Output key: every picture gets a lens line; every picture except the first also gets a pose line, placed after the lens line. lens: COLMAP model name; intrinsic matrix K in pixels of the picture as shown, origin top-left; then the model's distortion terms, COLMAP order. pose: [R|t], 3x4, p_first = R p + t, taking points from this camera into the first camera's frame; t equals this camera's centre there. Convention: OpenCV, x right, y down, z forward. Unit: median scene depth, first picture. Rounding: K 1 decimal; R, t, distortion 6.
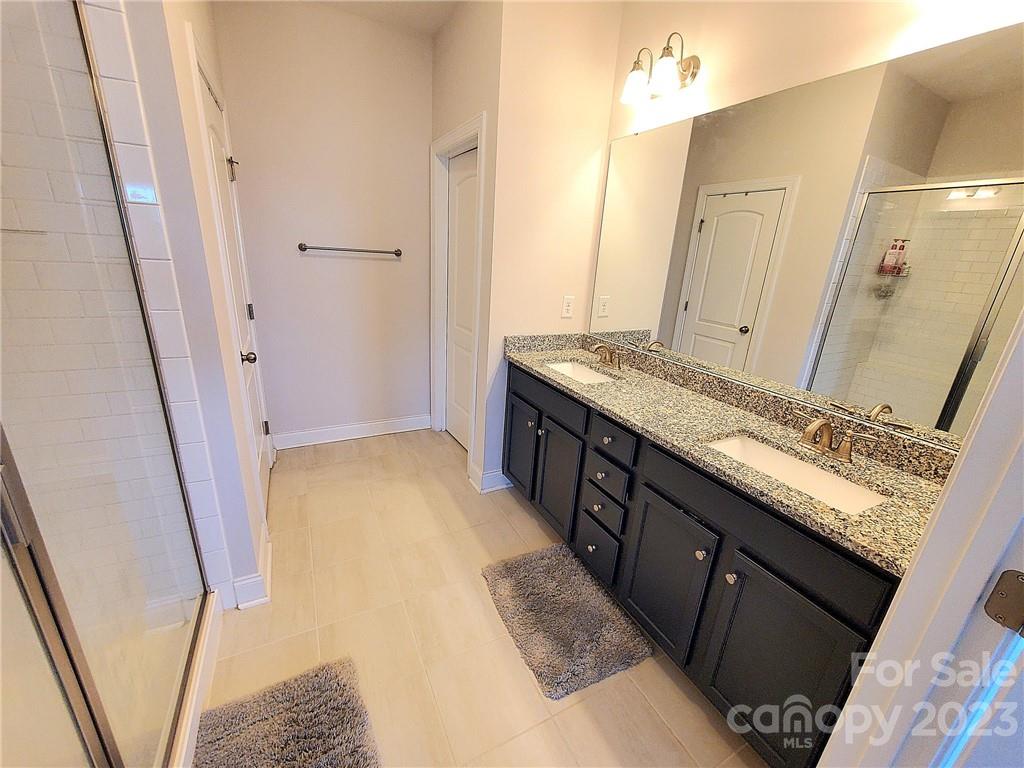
lens RADIAL K [[405.8, 0, 512.0], [0, 405.8, 384.0], [0, 0, 1]] dist [-0.000489, -0.000805]
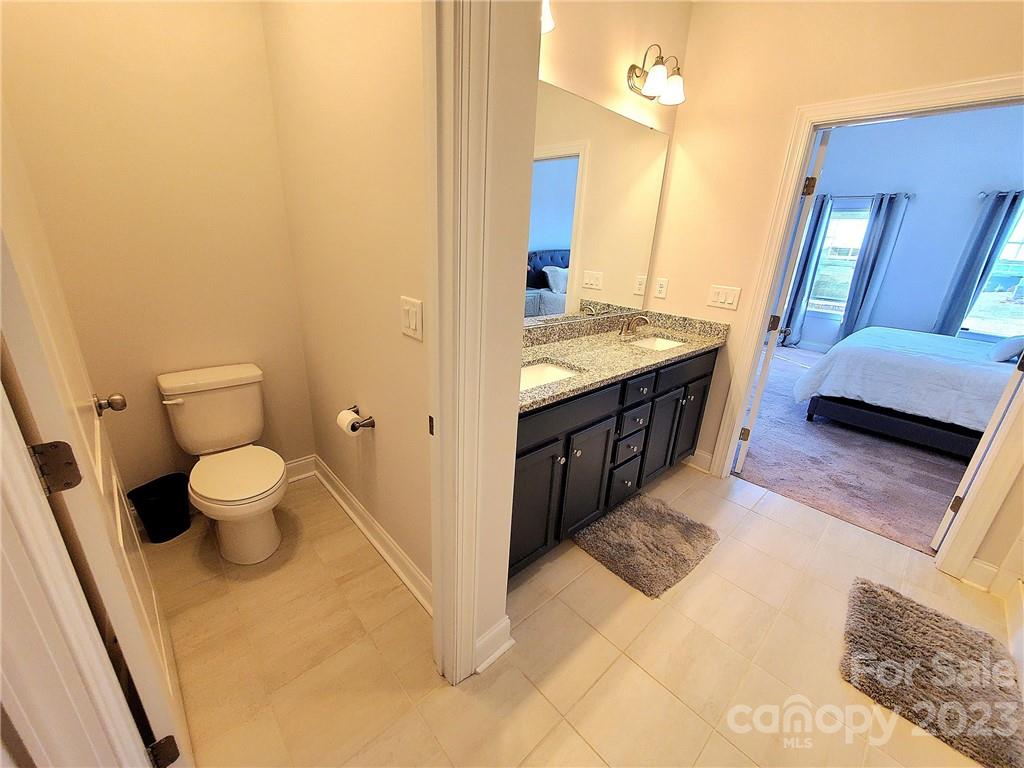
lens RADIAL K [[405.8, 0, 512.0], [0, 405.8, 384.0], [0, 0, 1]] dist [-0.000489, -0.000805]
pose [[-0.260583, -0.391009, 0.882728, -0.596681], [0.235274, 0.861033, 0.450853, -0.426853], [-0.936345, 0.325168, -0.132376, 1.268830]]
